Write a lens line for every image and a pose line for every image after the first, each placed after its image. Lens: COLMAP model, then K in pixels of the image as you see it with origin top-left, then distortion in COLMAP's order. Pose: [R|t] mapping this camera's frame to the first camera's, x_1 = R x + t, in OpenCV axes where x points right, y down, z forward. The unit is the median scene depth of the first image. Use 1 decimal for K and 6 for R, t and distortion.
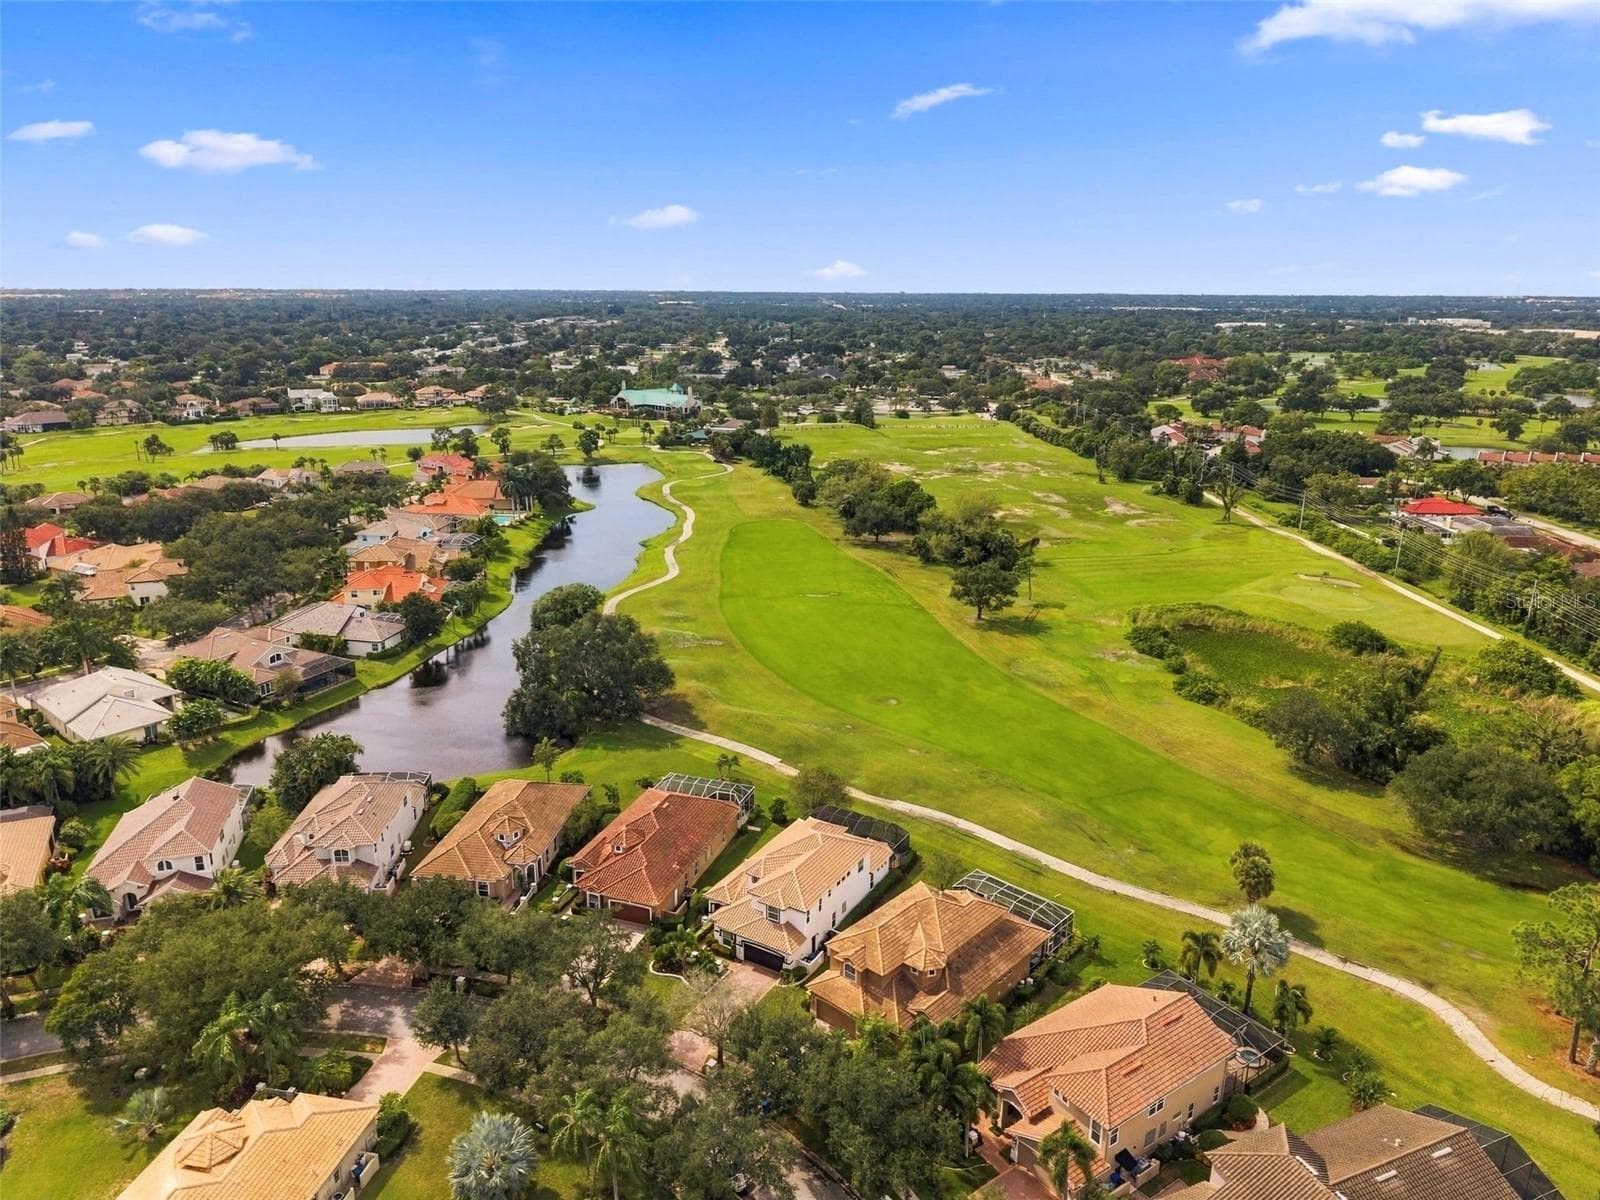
lens RADIAL K [[1059.3, 0, 802.3], [0, 1059.3, 593.4], [0, 0, 1]] dist [0.074607, -0.096079]
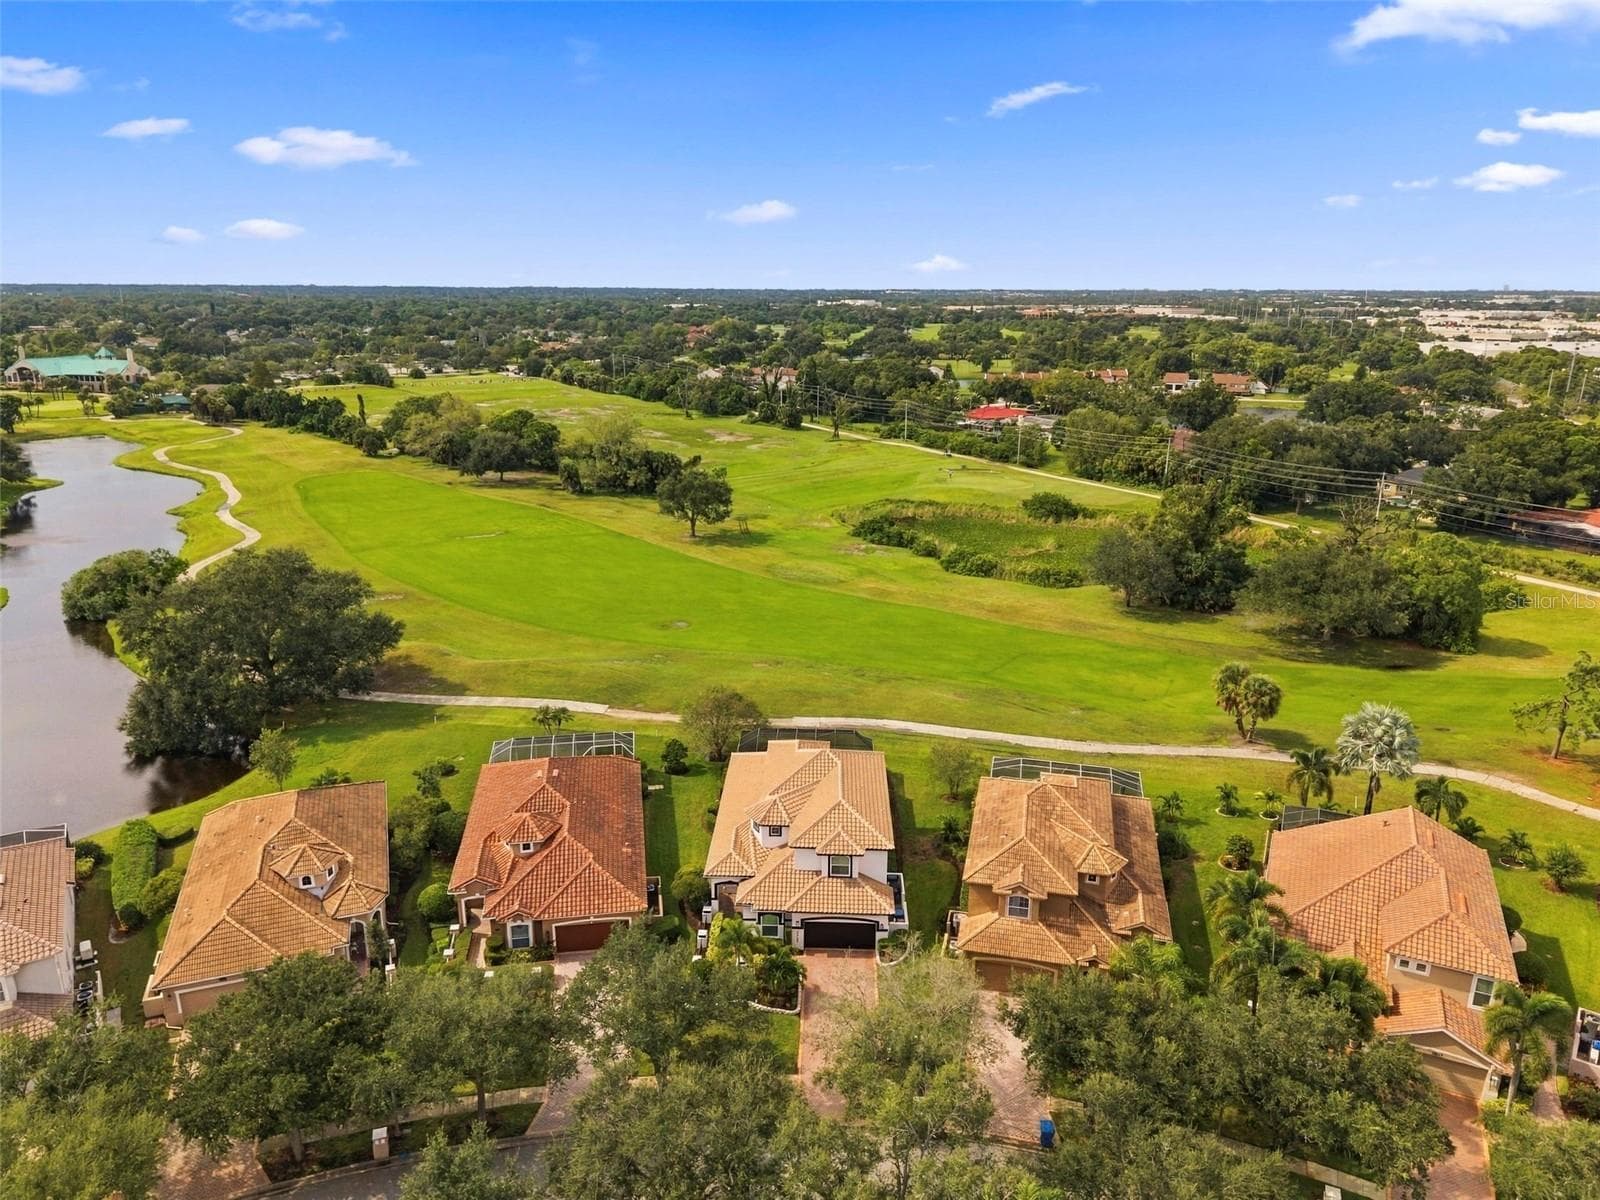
lens RADIAL K [[1059.3, 0, 802.3], [0, 1059.3, 593.4], [0, 0, 1]] dist [0.074607, -0.096079]
pose [[0.874363, -0.137145, 0.465489, -0.161754], [0.135442, 0.990083, 0.037293, 0.049961], [-0.465988, 0.030440, 0.884267, 0.201859]]
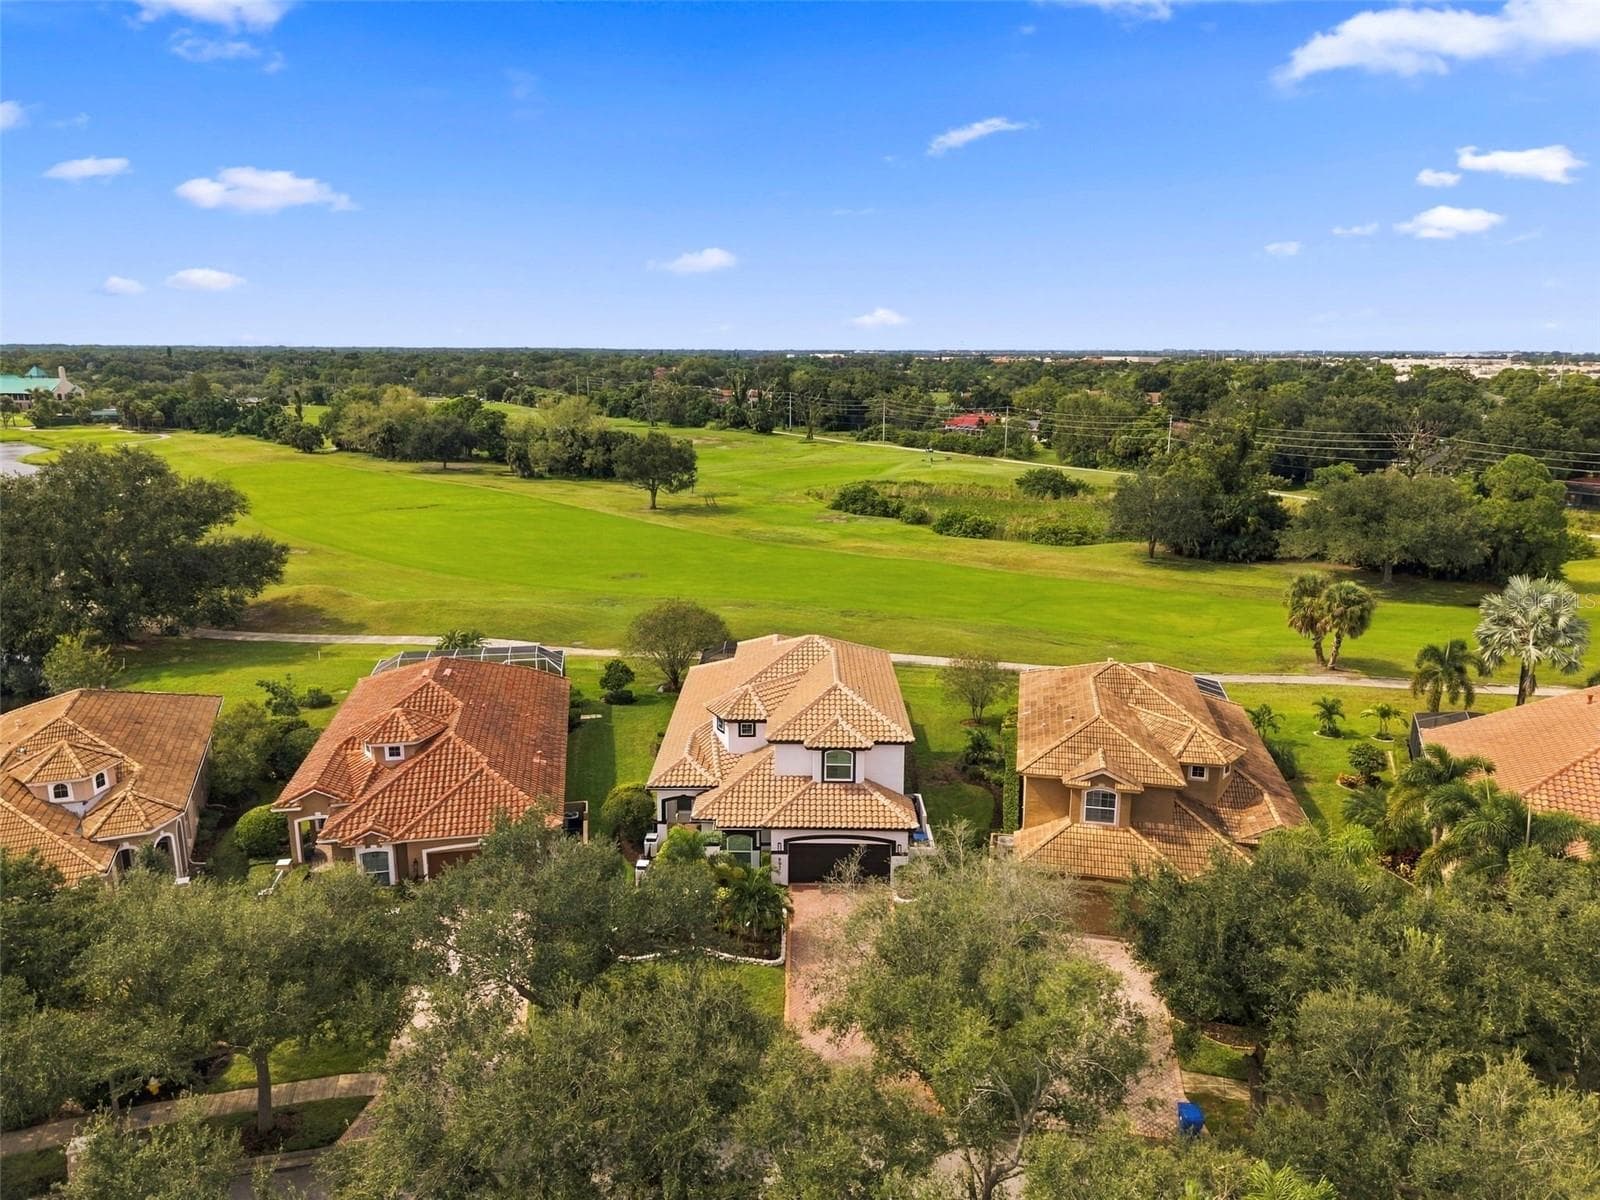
lens RADIAL K [[1058.6, 0, 800.0], [0, 1058.6, 600.0], [0, 0, 1]] dist [0.060859, -0.059203]
pose [[0.861503, -0.122182, 0.492832, -0.127744], [0.144347, 0.989502, -0.007012, 0.110253], [-0.486802, 0.077180, 0.870096, 0.287559]]
